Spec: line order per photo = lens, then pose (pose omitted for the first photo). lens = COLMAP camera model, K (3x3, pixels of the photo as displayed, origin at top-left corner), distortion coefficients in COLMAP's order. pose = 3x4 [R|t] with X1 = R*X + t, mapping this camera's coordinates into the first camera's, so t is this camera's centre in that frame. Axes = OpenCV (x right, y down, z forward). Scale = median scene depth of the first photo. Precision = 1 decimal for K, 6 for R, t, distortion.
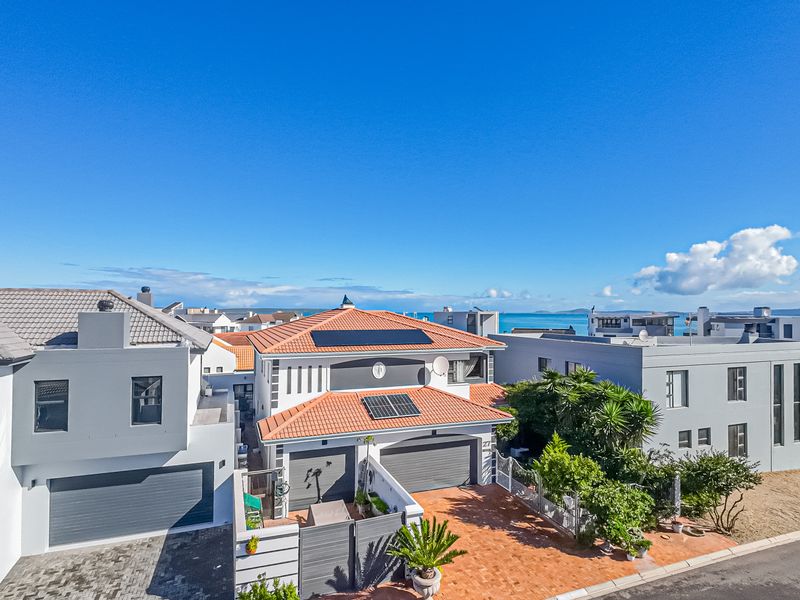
lens RADIAL K [[443.4, 0, 400.0], [0, 443.4, 300.0], [0, 0, 1]] dist [0.006584, -0.001043]
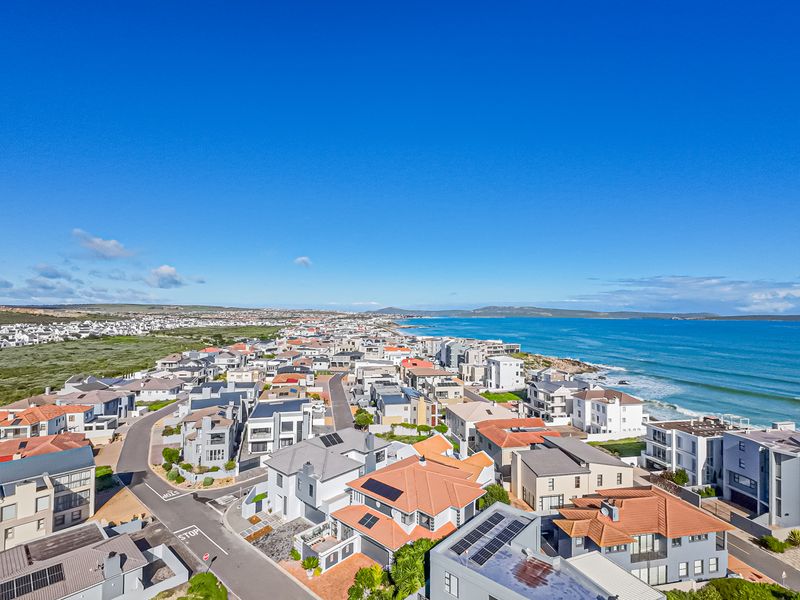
lens RADIAL K [[391.1, 0, 398.5], [0, 391.1, 301.9], [0, 0, 1]] dist [0.009238, -0.007846]
pose [[0.452766, -0.023771, -0.891313, 2.193845], [0.014035, 0.999711, -0.019532, -1.031417], [0.891519, -0.003666, 0.452968, 0.089786]]
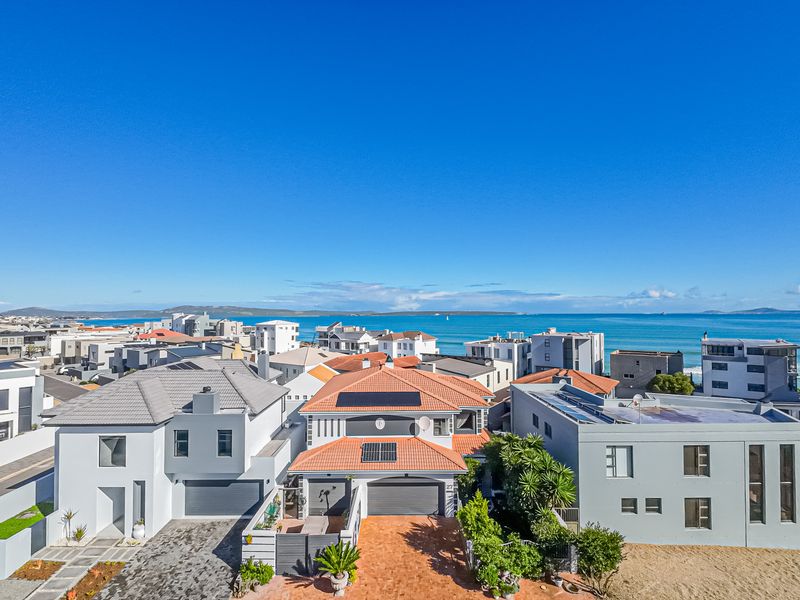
lens RADIAL K [[391.1, 0, 398.5], [0, 391.1, 301.9], [0, 0, 1]] dist [0.009238, -0.007846]
pose [[0.933928, -0.021801, -0.356796, 0.503530], [0.020435, 0.999762, -0.007596, -0.241508], [0.356877, -0.000197, 0.934151, -0.177936]]
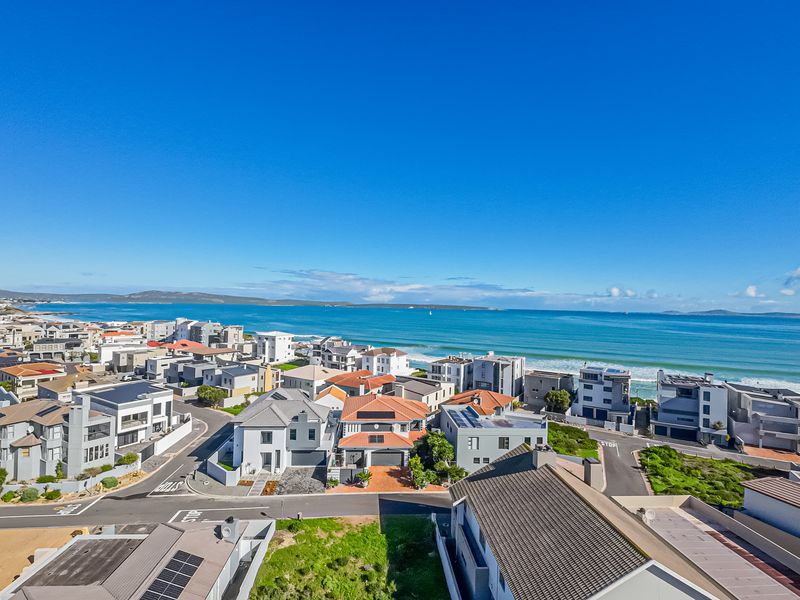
lens RADIAL K [[391.1, 0, 398.5], [0, 391.1, 301.9], [0, 0, 1]] dist [0.009238, -0.007846]
pose [[0.955224, 0.014640, -0.295522, 0.987326], [-0.010743, 0.999833, 0.014807, -0.833789], [0.295689, -0.010969, 0.955221, -1.746746]]
